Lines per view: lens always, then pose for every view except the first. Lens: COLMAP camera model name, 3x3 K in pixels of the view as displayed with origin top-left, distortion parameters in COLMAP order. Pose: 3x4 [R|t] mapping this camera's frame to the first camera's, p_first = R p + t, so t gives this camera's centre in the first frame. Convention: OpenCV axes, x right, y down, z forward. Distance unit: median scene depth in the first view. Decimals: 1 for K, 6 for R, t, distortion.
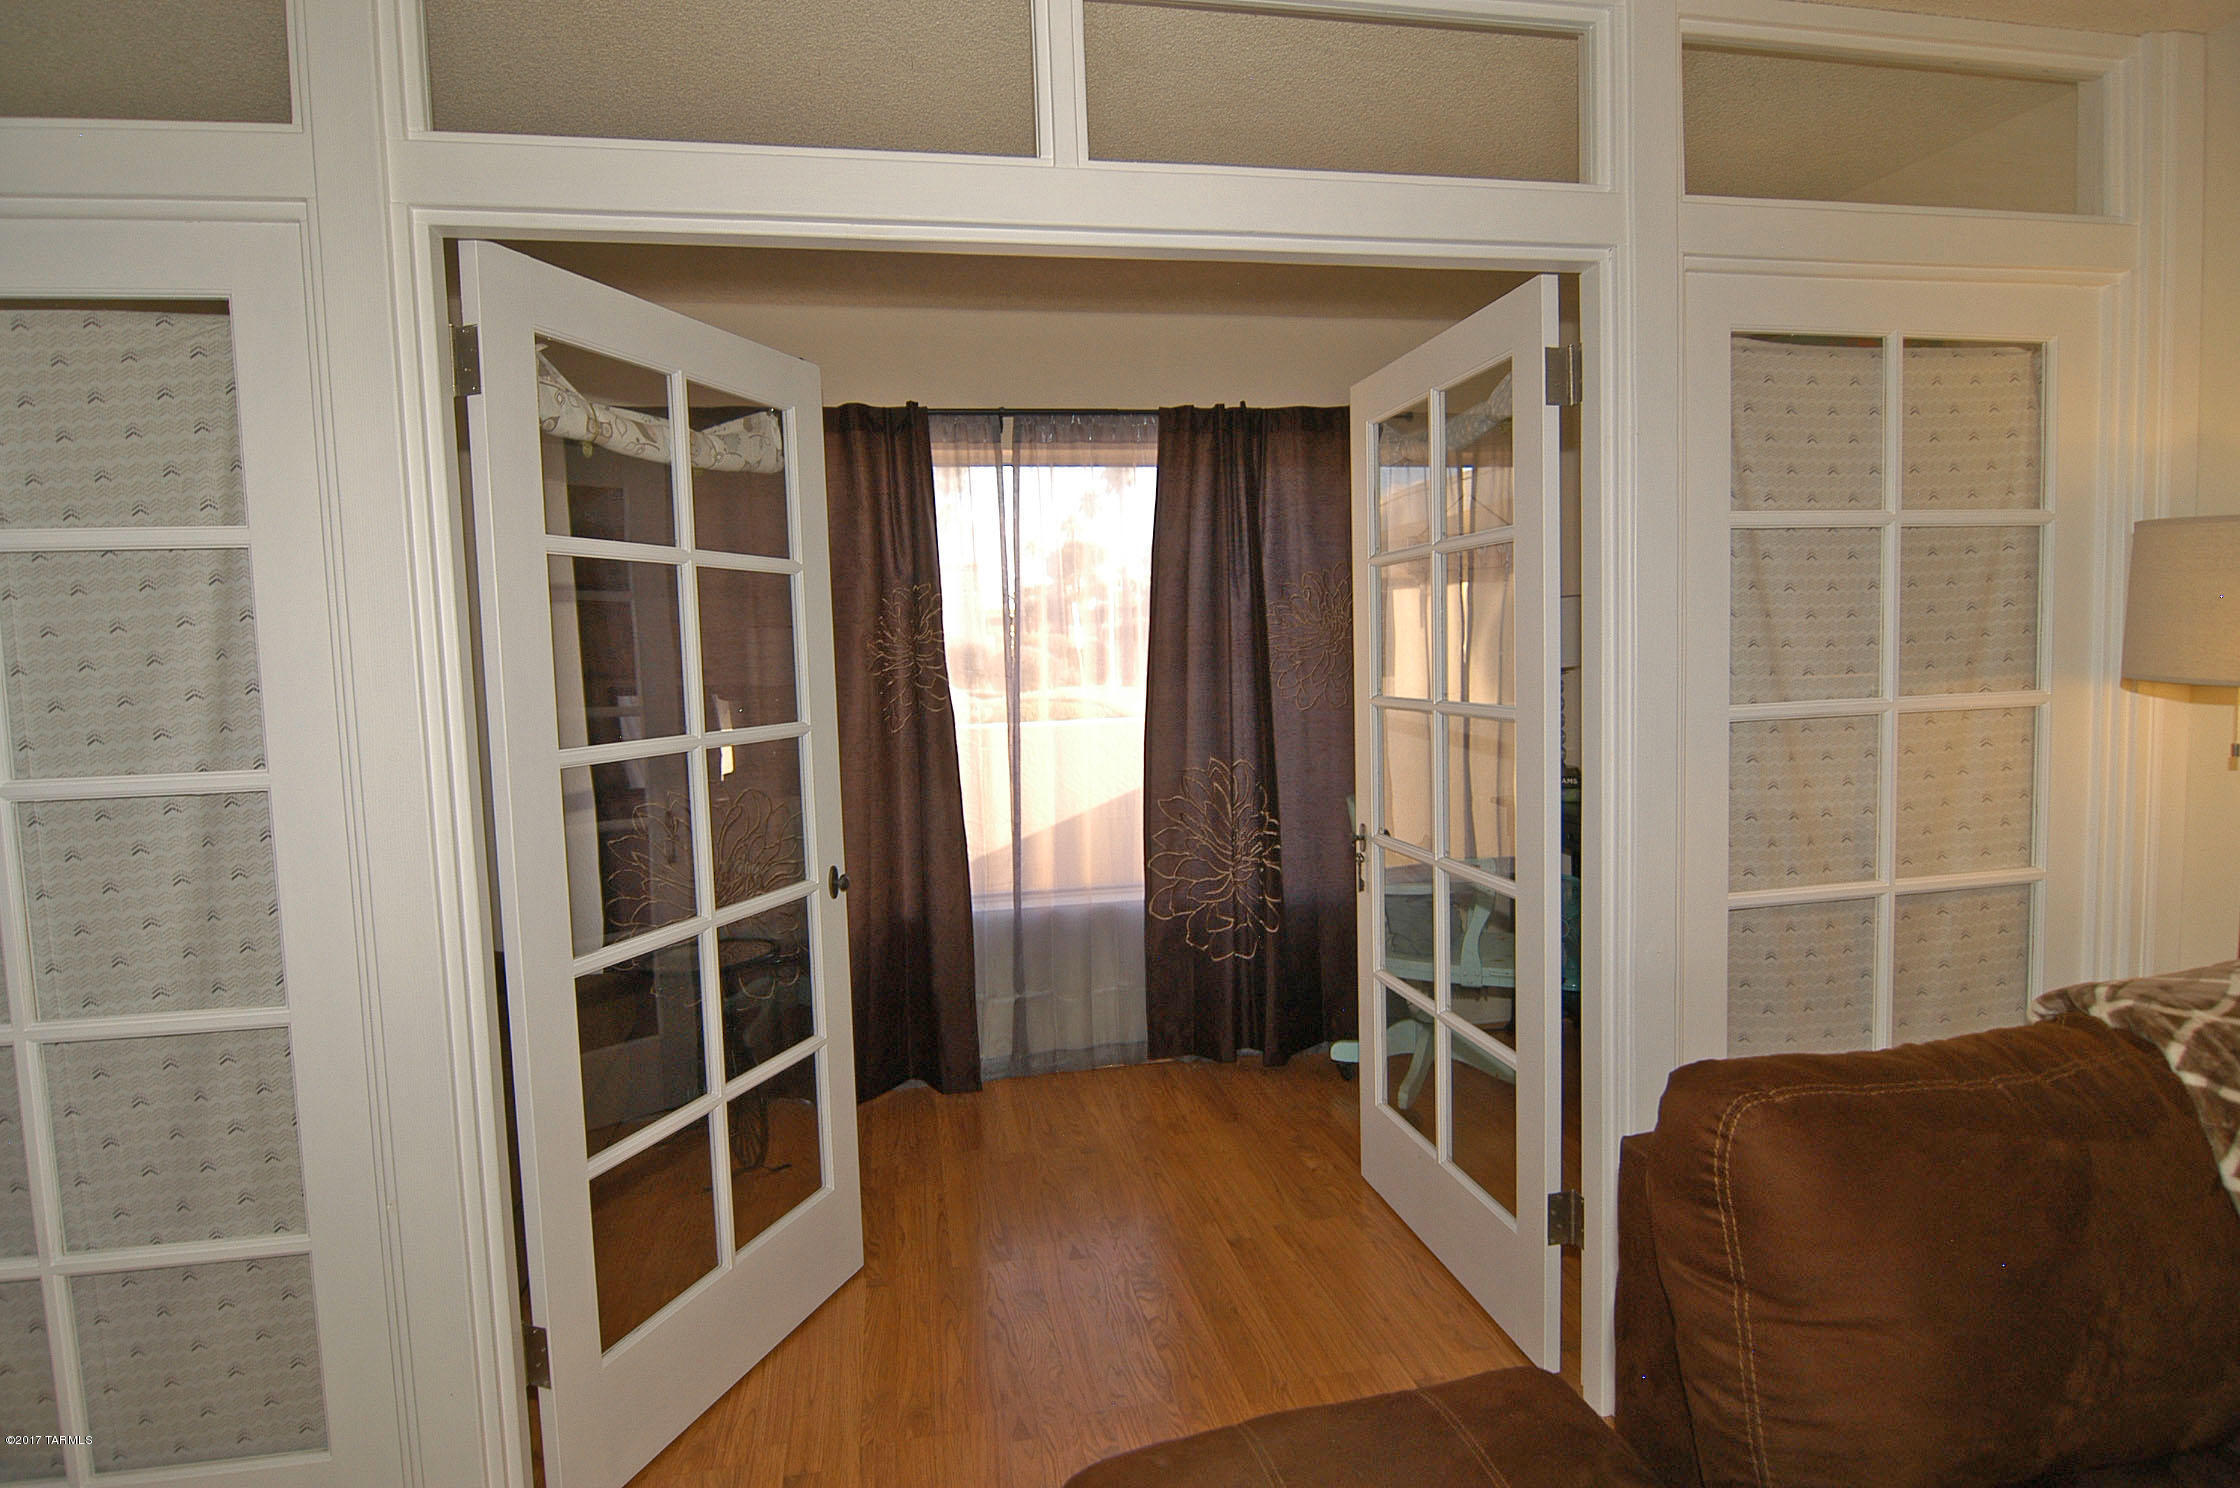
lens RADIAL K [[1199.2, 0, 1159.0], [0, 1199.2, 741.6], [0, 0, 1]] dist [0.001403, -0.016016]
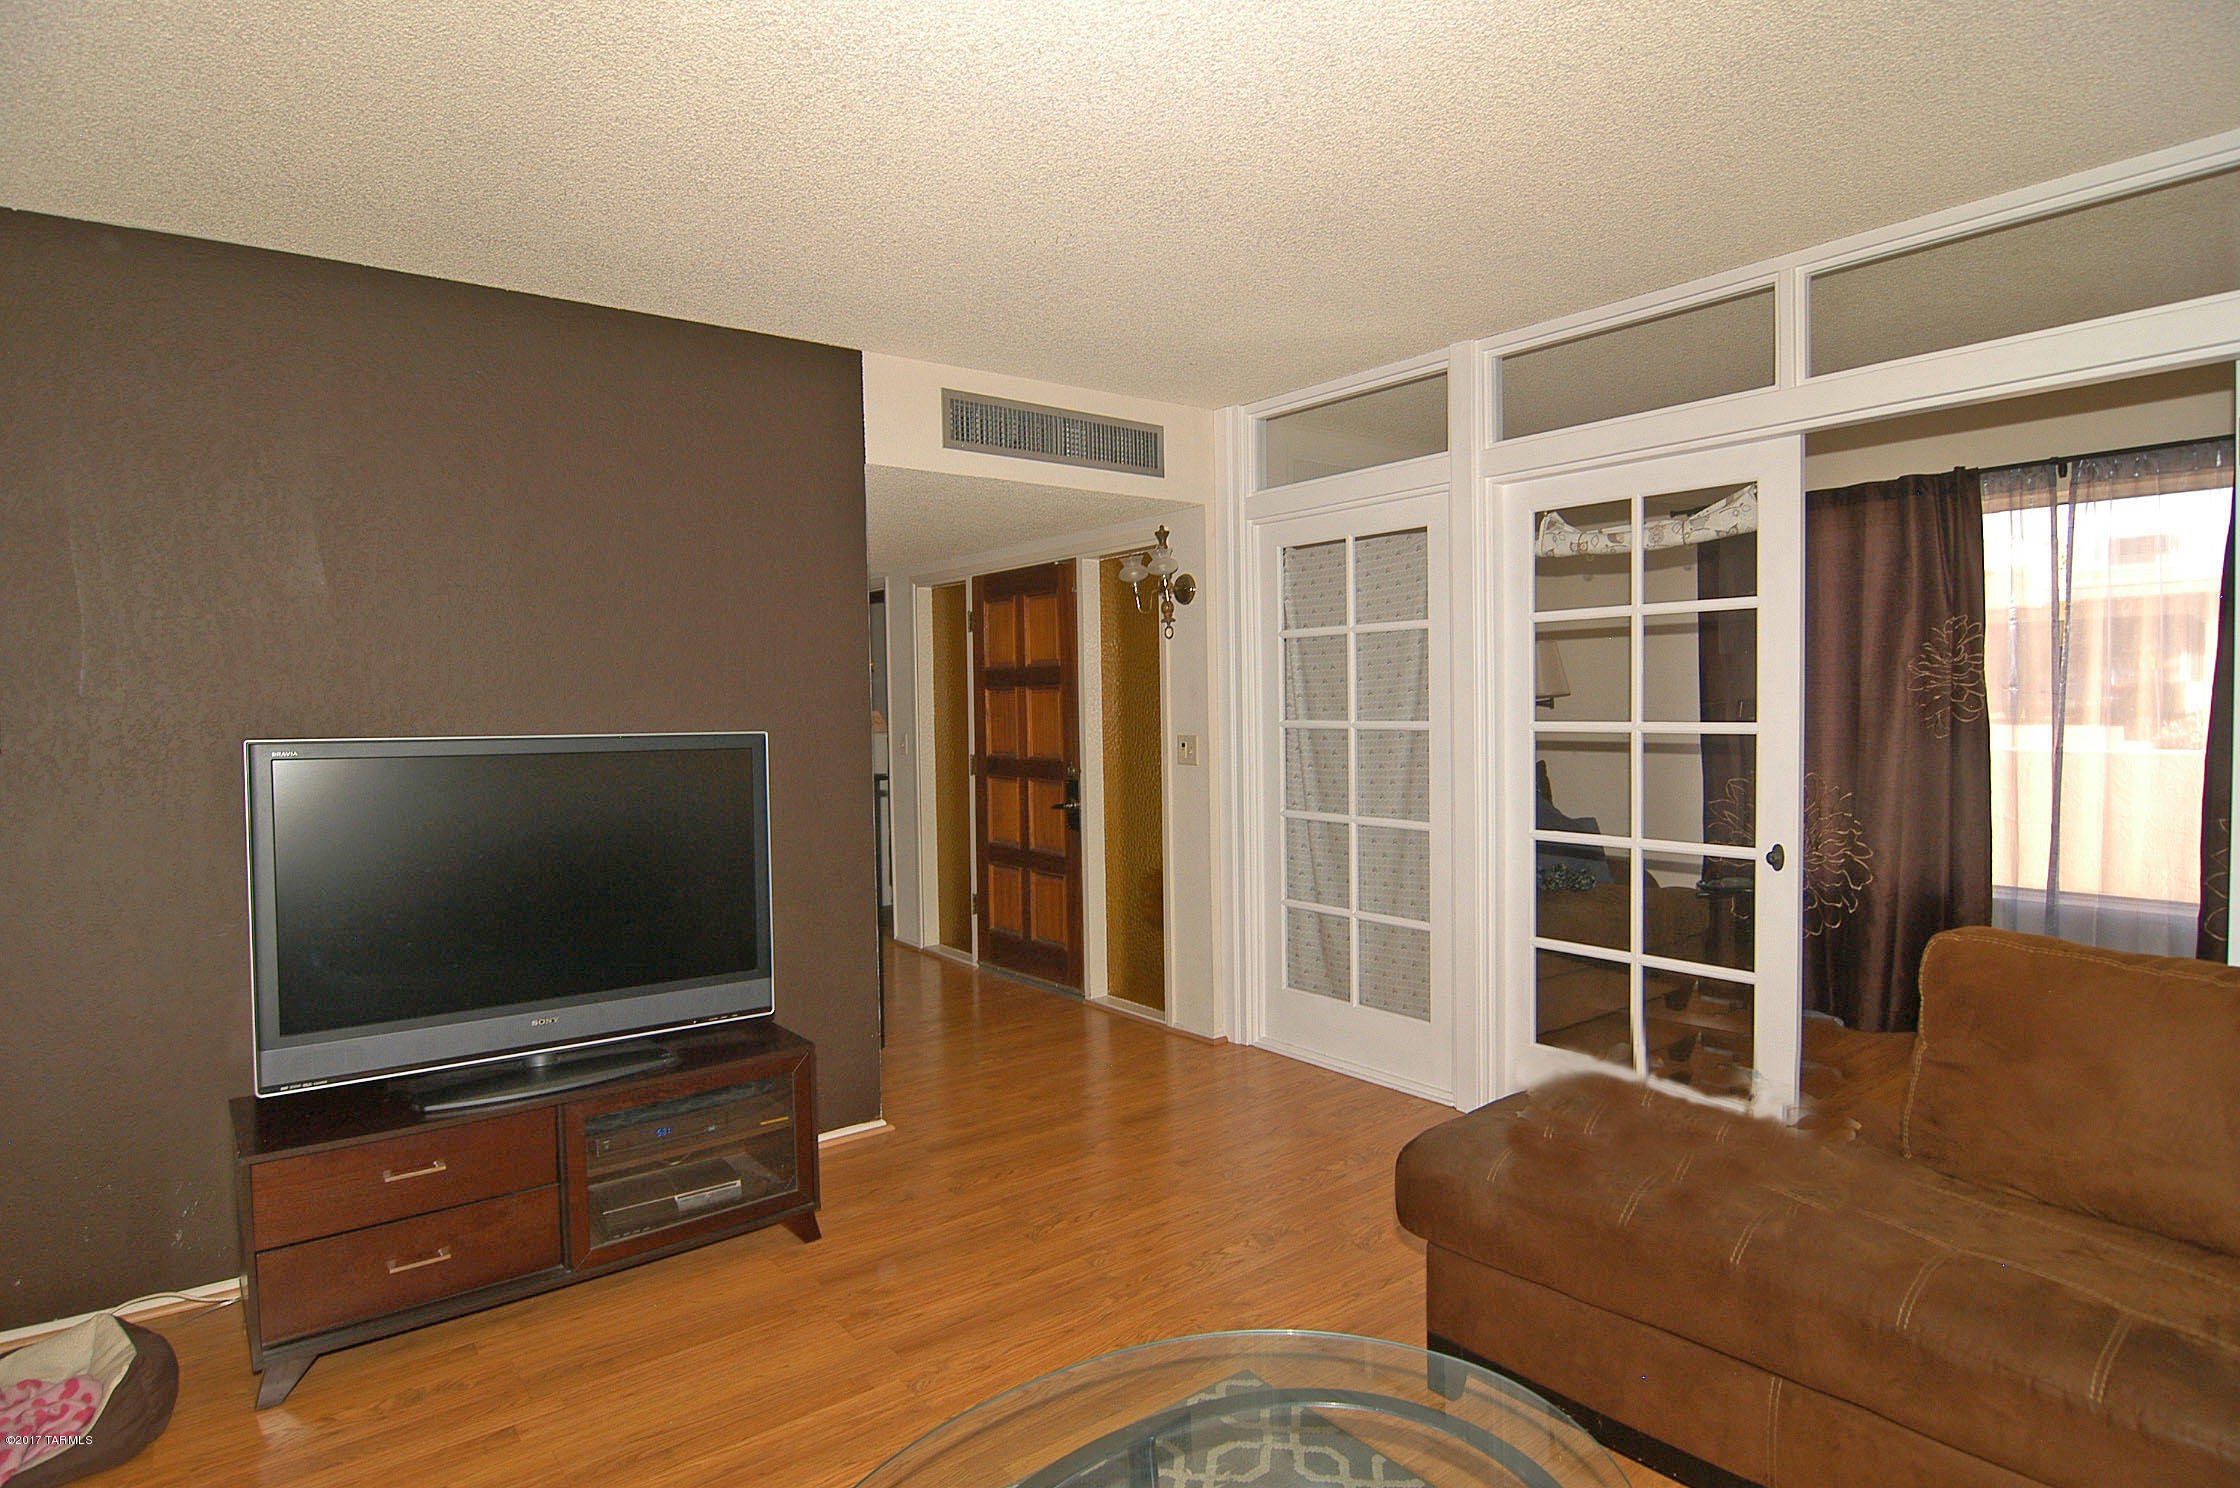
lens RADIAL K [[1209.3, 0, 1120.0], [0, 1209.3, 744.0], [0, 0, 1]] dist [0.004428, -0.016935]
pose [[0.452906, 0.055038, -0.889858, 0.493491], [-0.066004, 0.997424, 0.028097, 0.018088], [0.889112, 0.046009, 0.455372, -0.282495]]
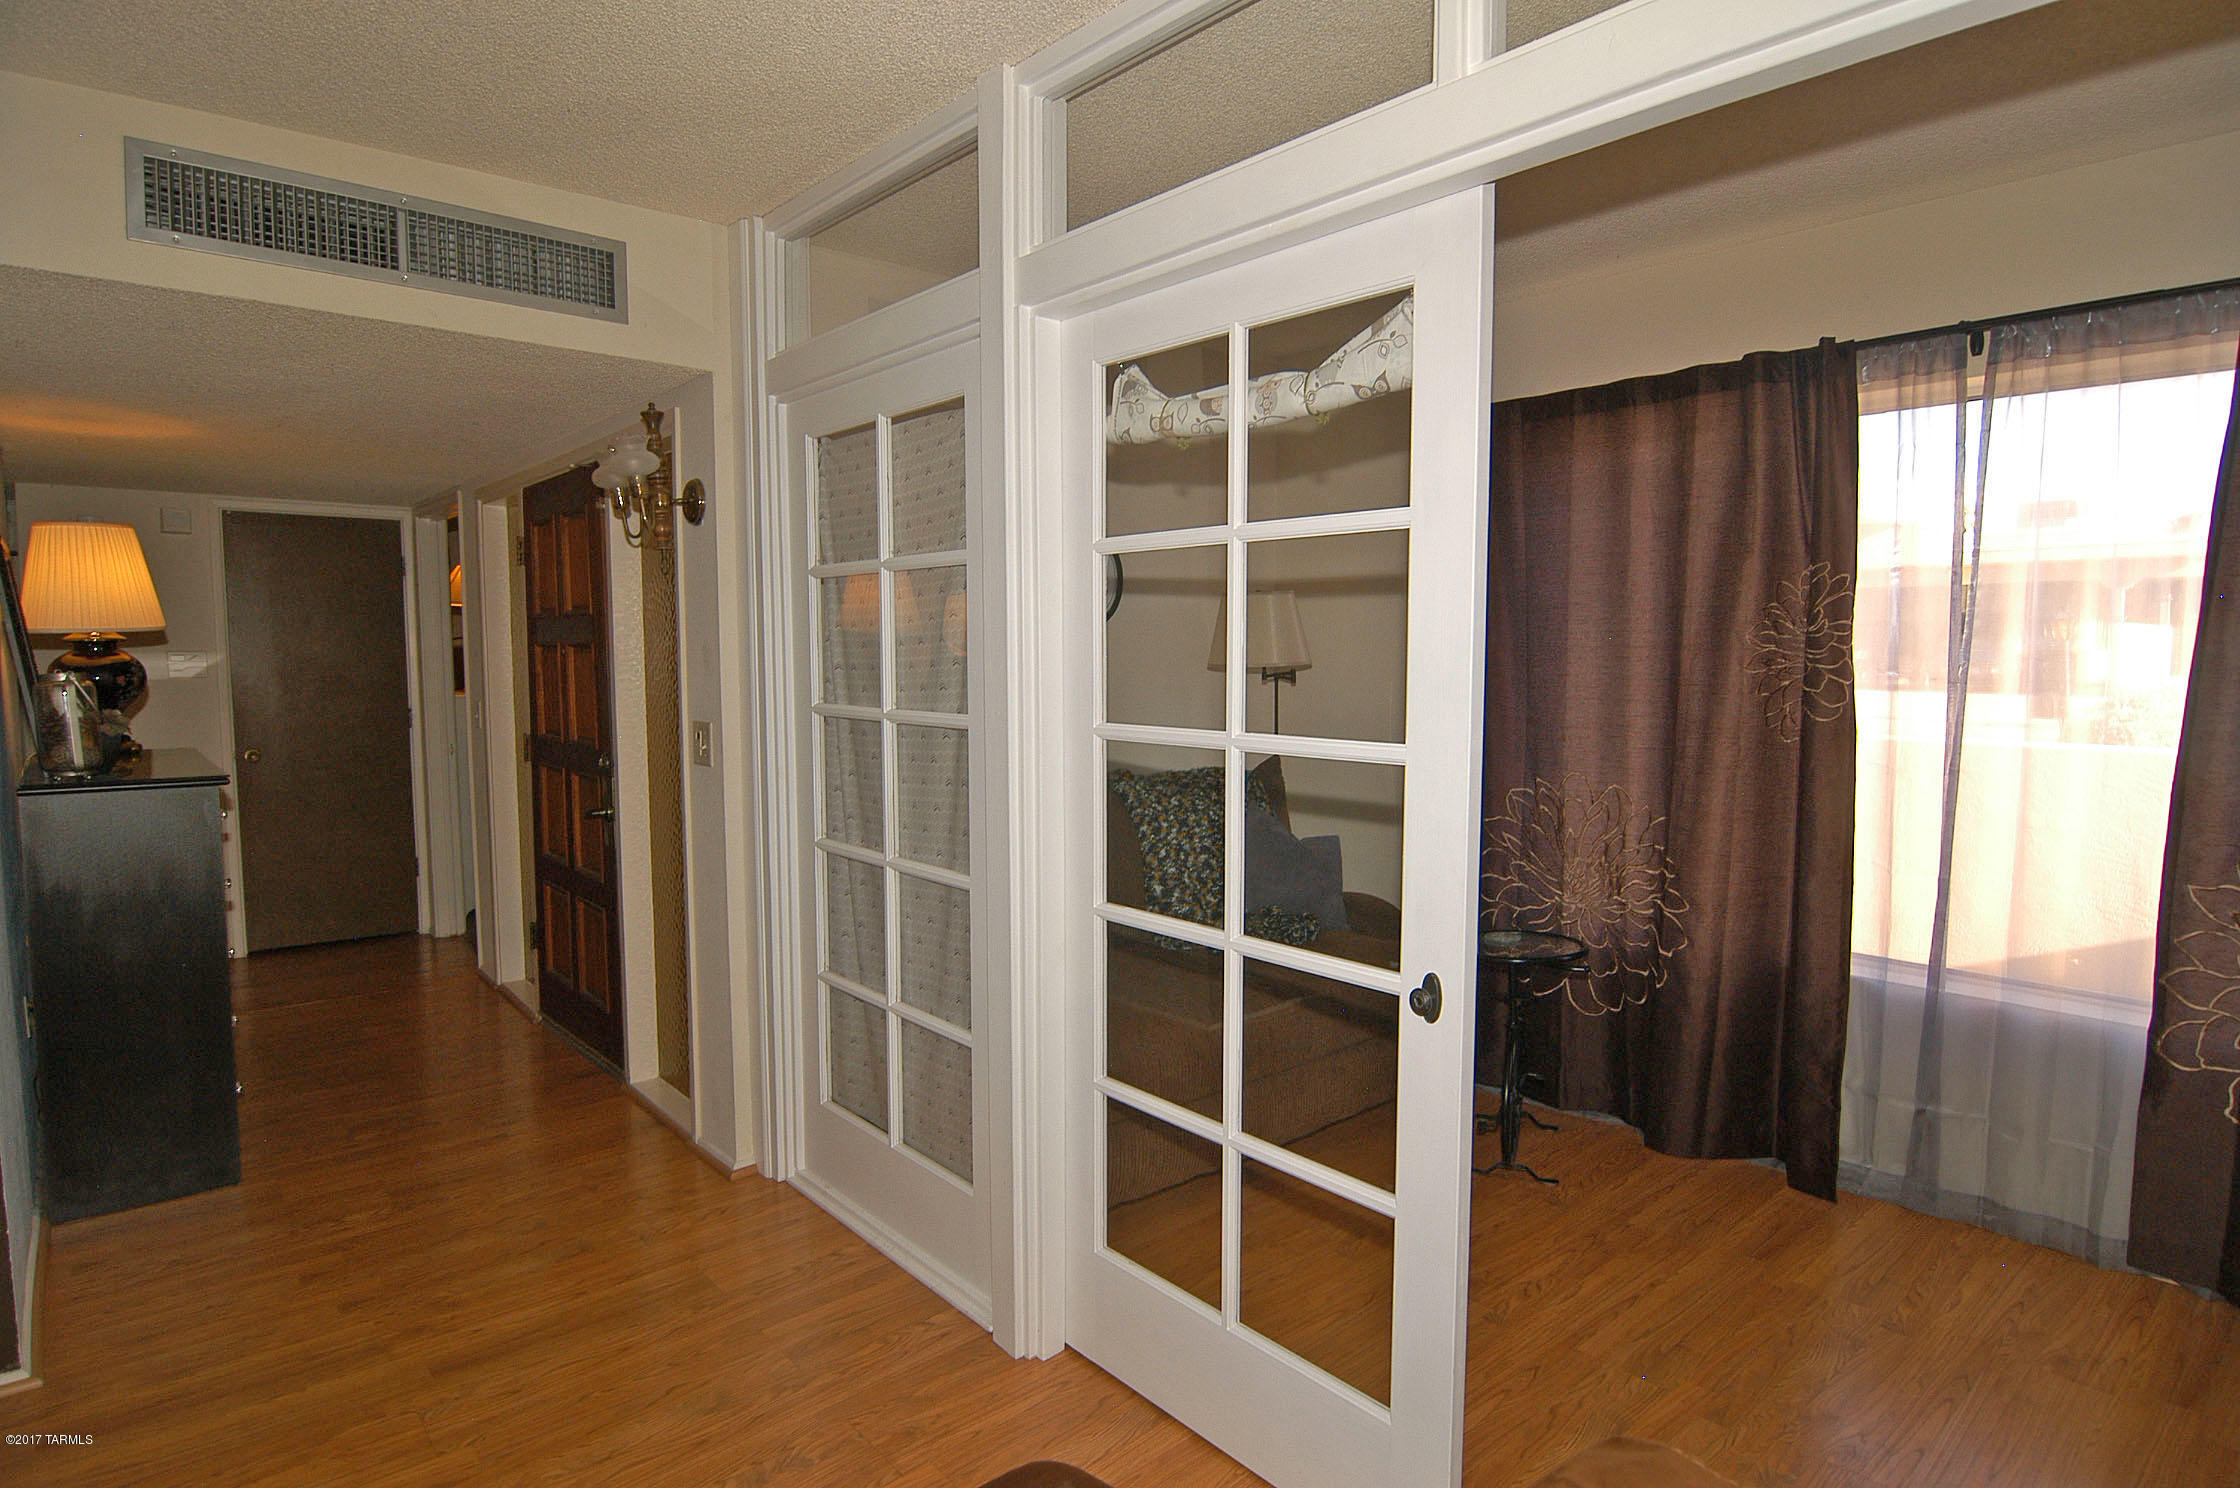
lens RADIAL K [[1209.3, 0, 1120.0], [0, 1209.3, 744.0], [0, 0, 1]] dist [0.004428, -0.016935]
pose [[0.497781, 0.097365, -0.861820, 0.278066], [-0.081878, 0.994516, 0.065064, -0.023654], [0.863429, 0.038176, 0.503023, 0.182137]]
